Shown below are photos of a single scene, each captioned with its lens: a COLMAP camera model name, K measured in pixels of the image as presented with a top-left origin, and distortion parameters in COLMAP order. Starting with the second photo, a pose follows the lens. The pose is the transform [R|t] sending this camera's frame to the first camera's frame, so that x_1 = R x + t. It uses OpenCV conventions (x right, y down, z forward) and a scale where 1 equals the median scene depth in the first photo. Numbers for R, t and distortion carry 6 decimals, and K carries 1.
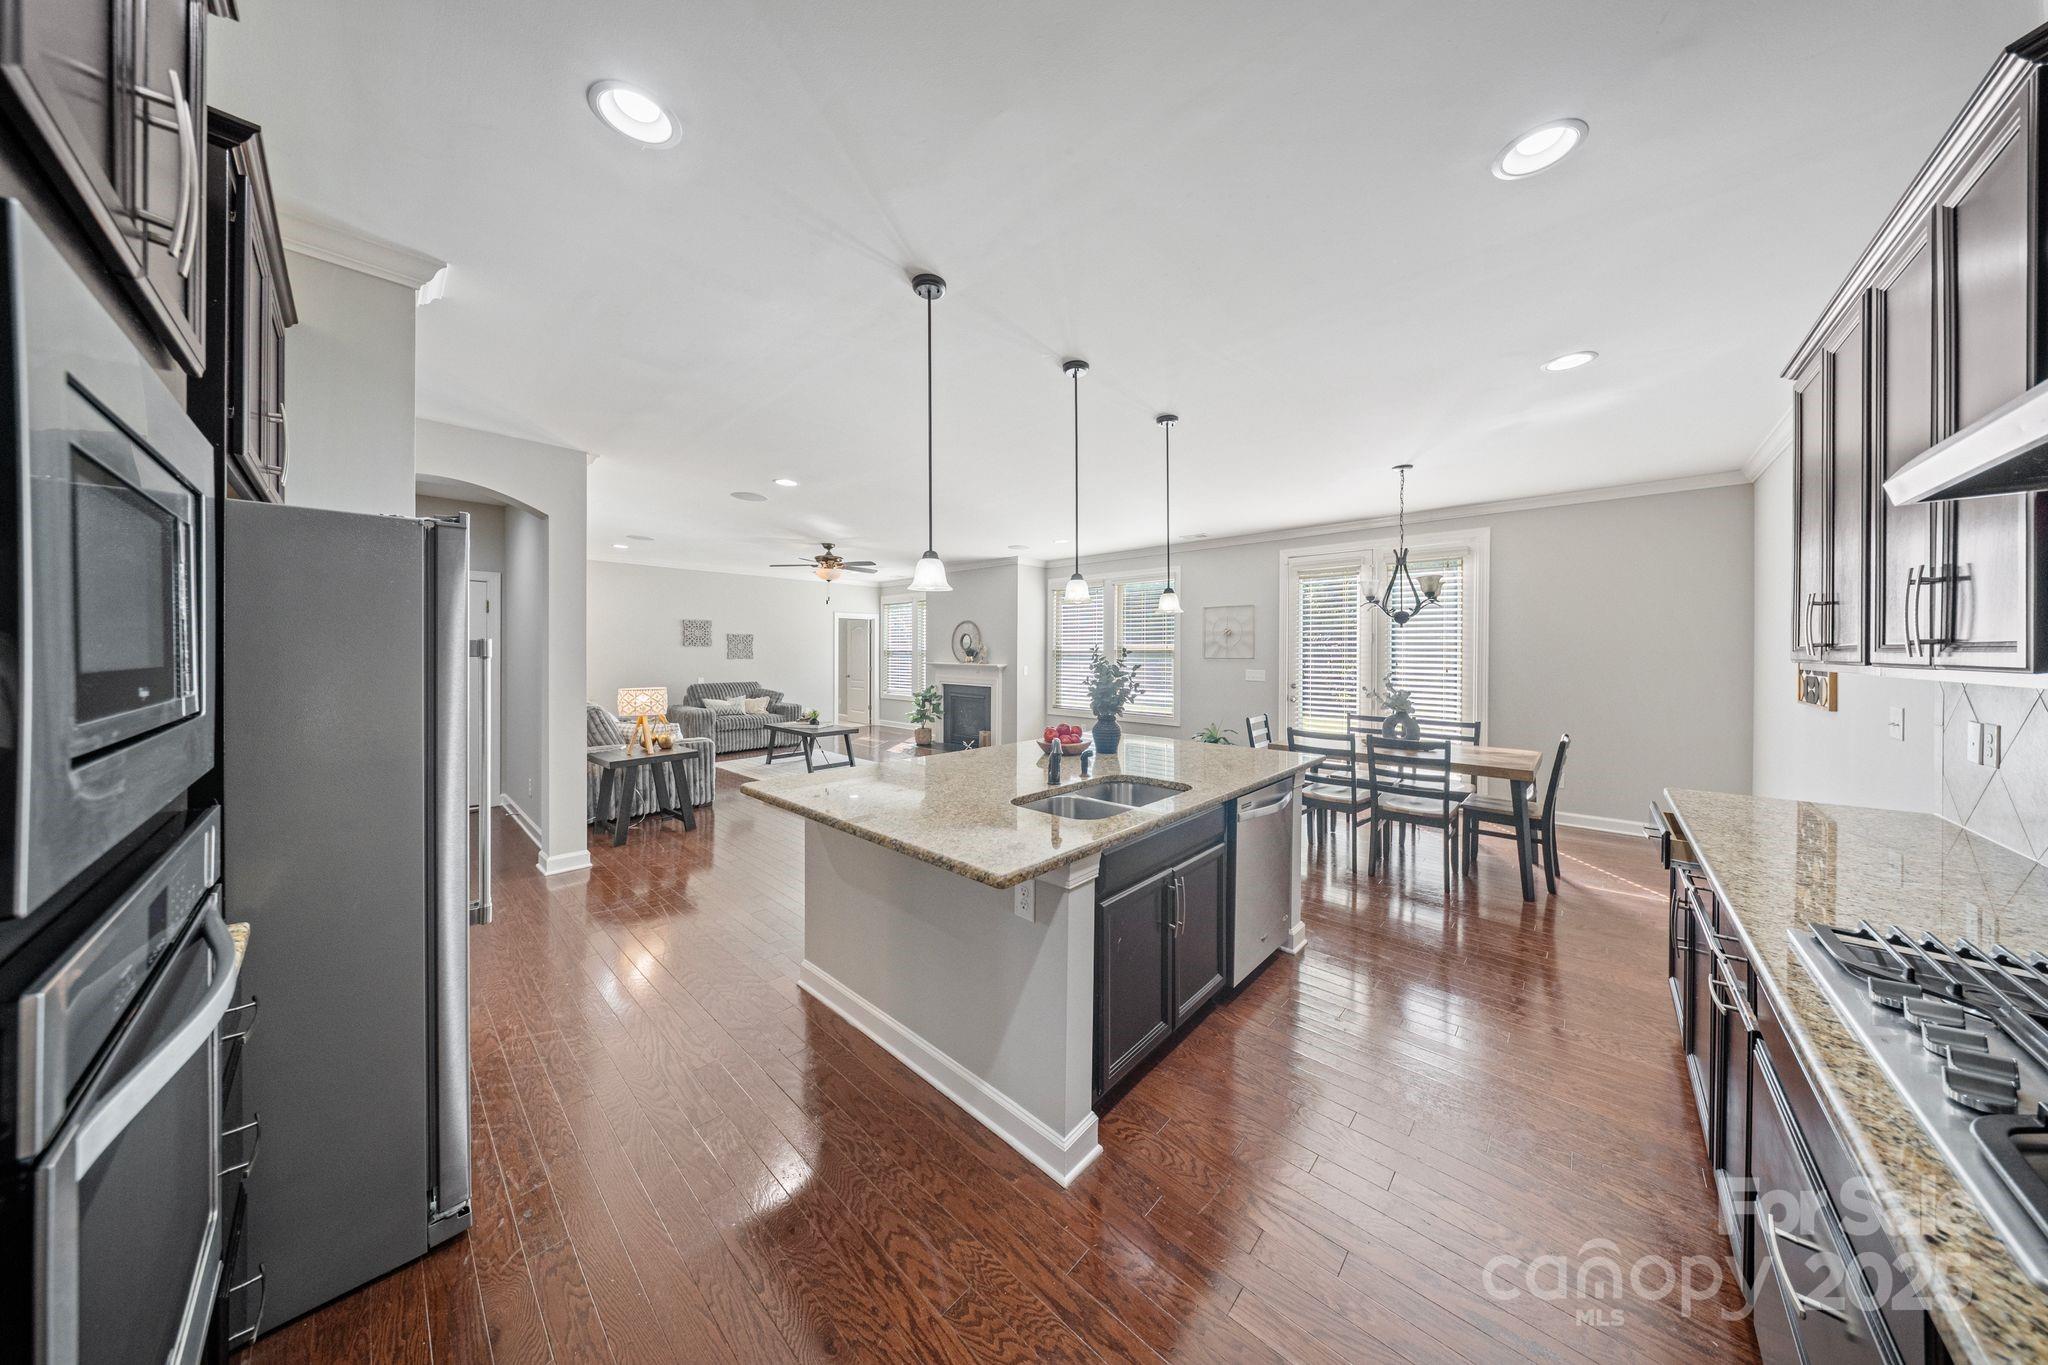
lens RADIAL K [[601.0, 0, 1047.5], [0, 601.0, 651.0], [0, 0, 1]] dist [-0.003287, -0.000592]
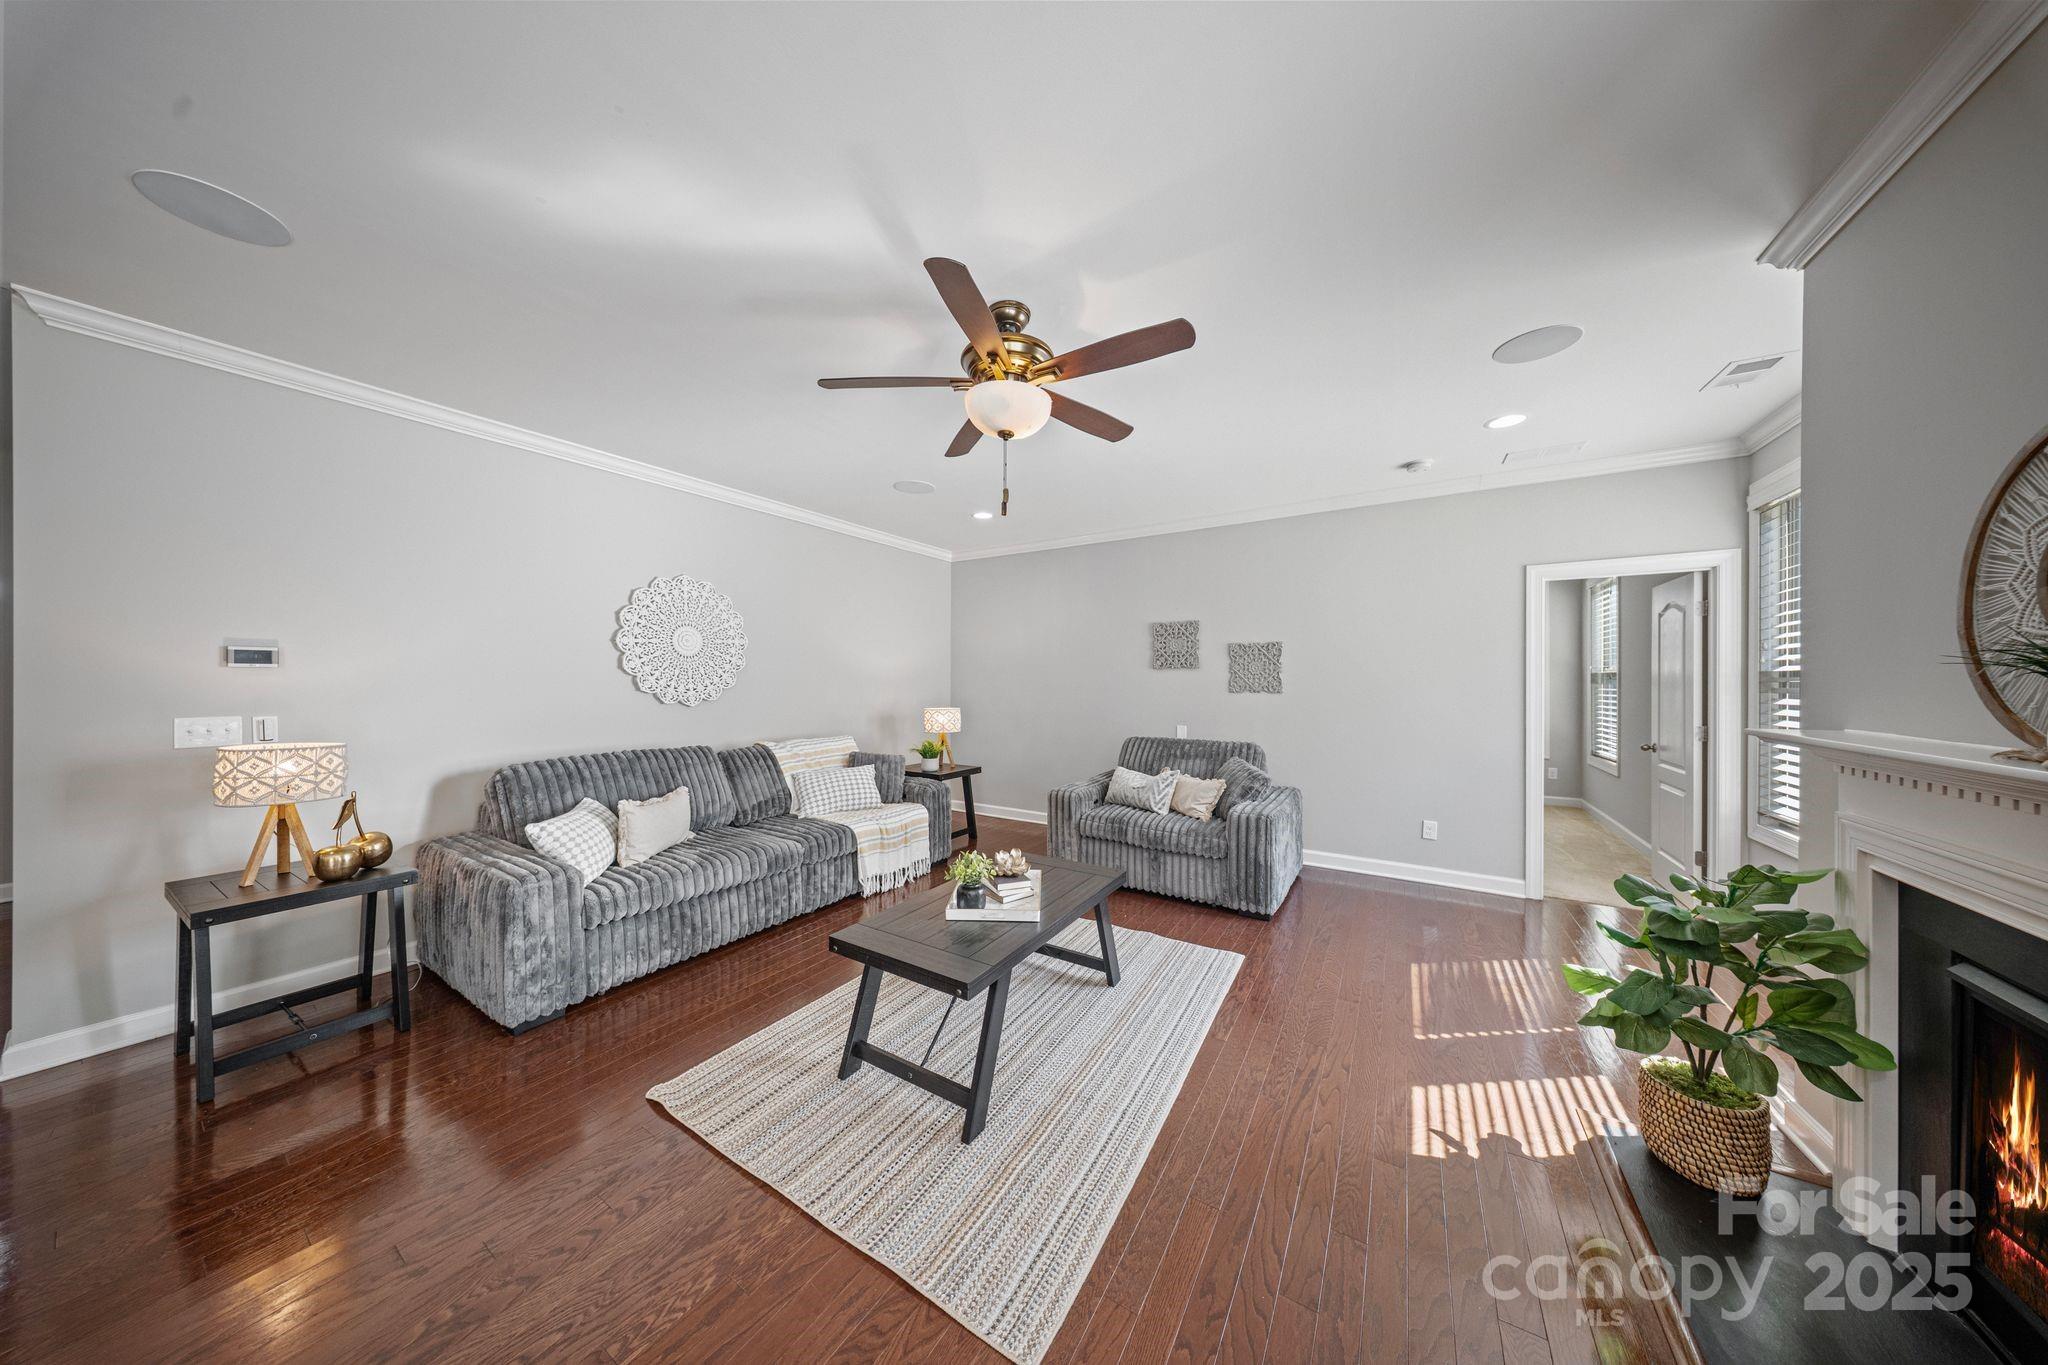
lens RADIAL K [[601.0, 0, 1015.1], [0, 601.0, 680.2], [0, 0, 1]] dist [-0.003287, -0.000592]
pose [[0.141828, -0.004904, -0.989879, -0.070565], [-0.001844, 0.999985, -0.005219, 0.007260], [0.989890, 0.002565, 0.141817, 0.963405]]
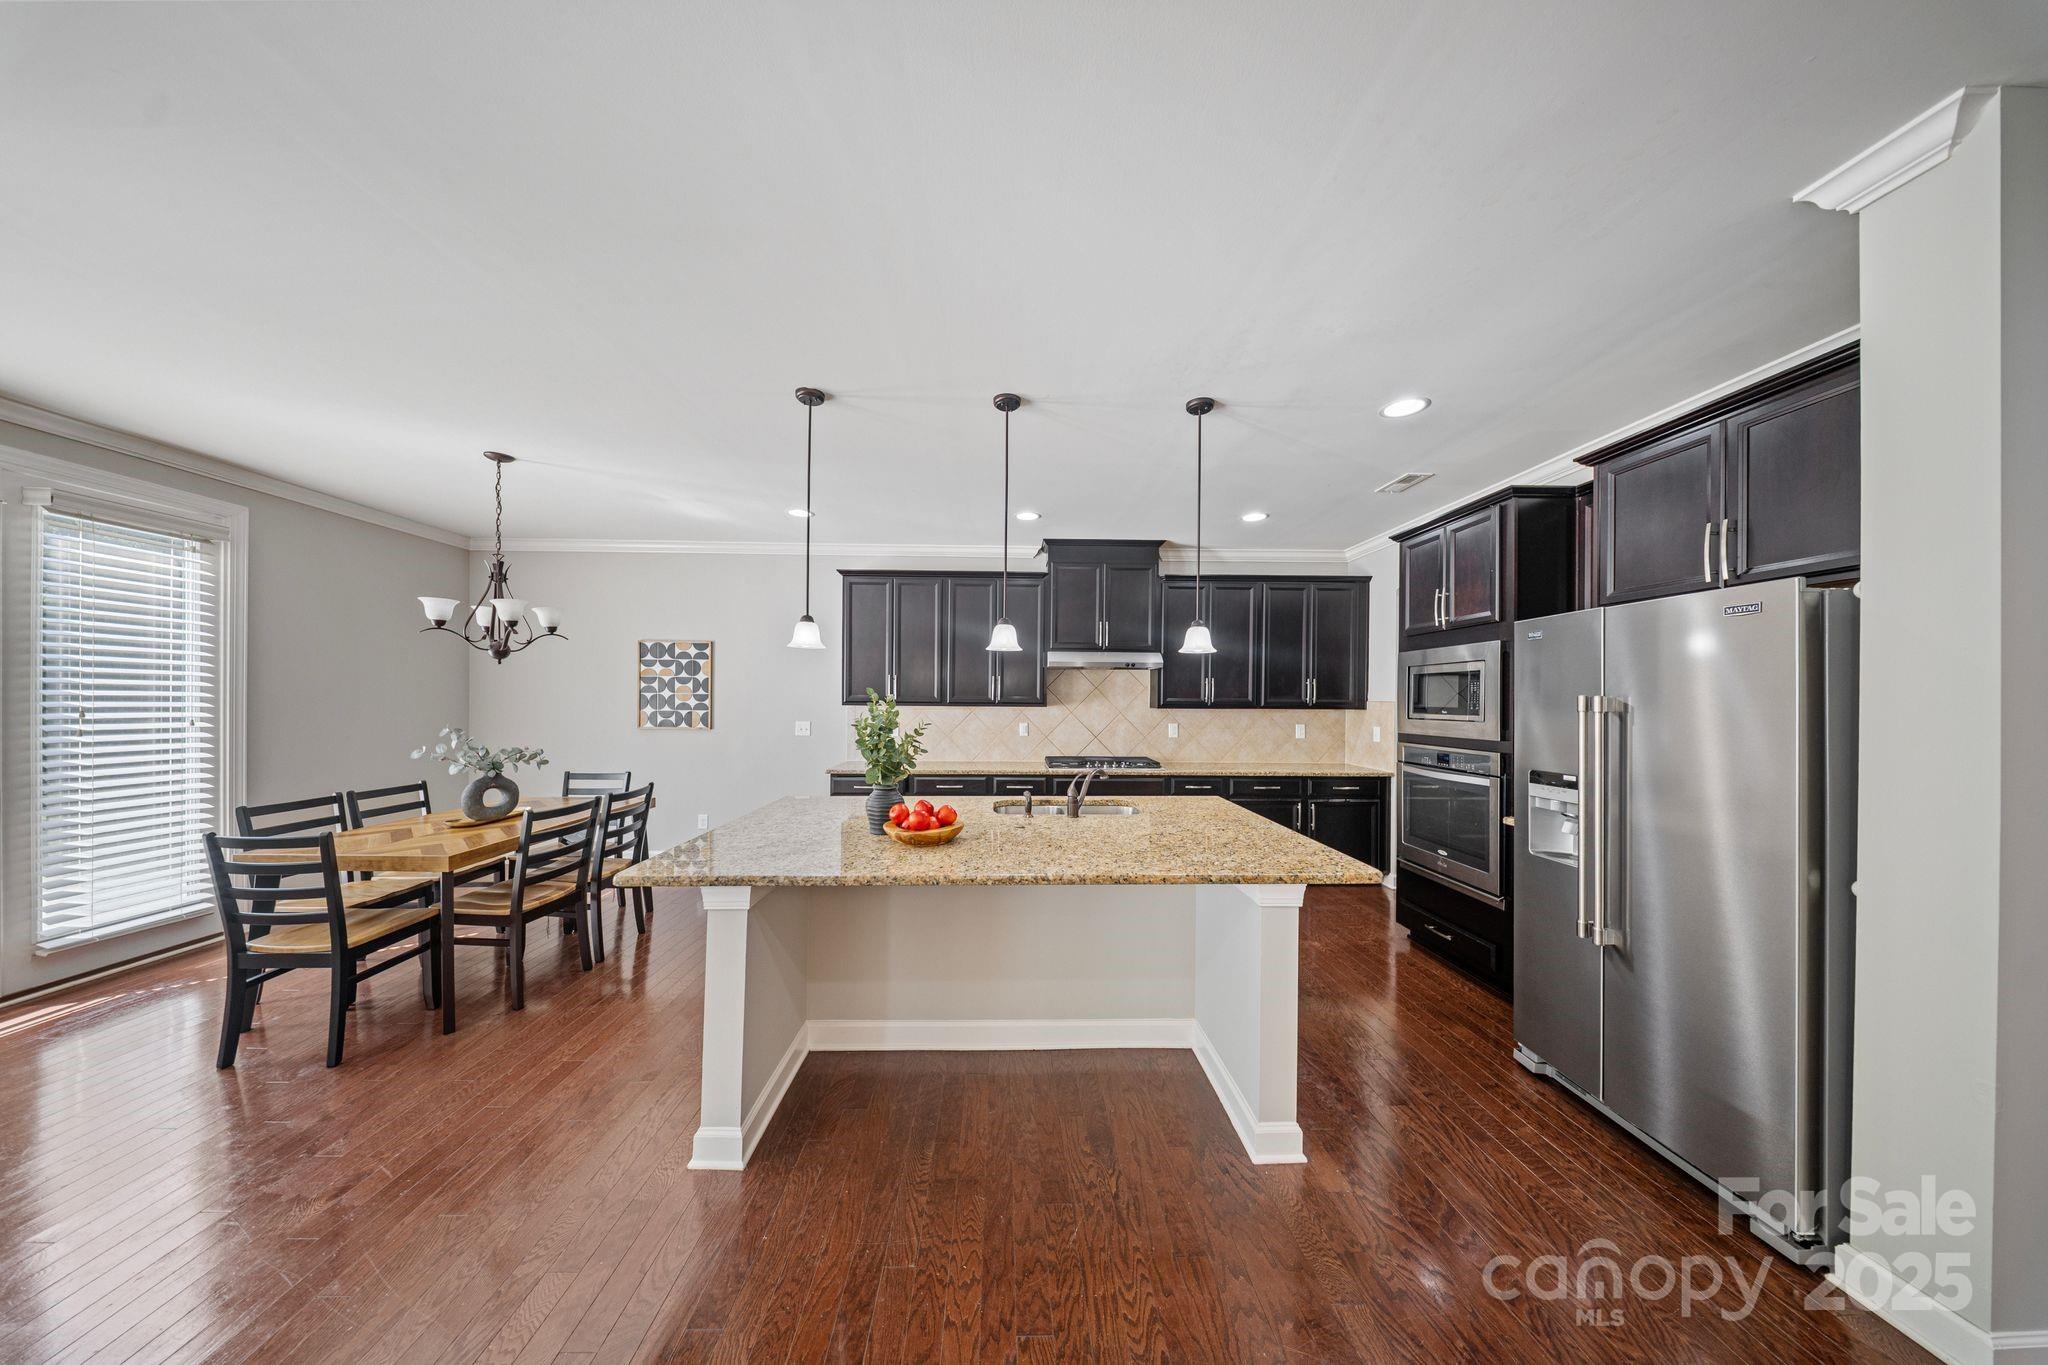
lens RADIAL K [[601.0, 0, 1013.0], [0, 601.0, 700.3], [0, 0, 1]] dist [-0.003287, -0.000592]
pose [[-0.676215, -0.008575, 0.736654, -0.249491], [-0.009810, 0.999948, 0.002634, 0.000149], [-0.736639, -0.005445, -0.676264, 0.598670]]
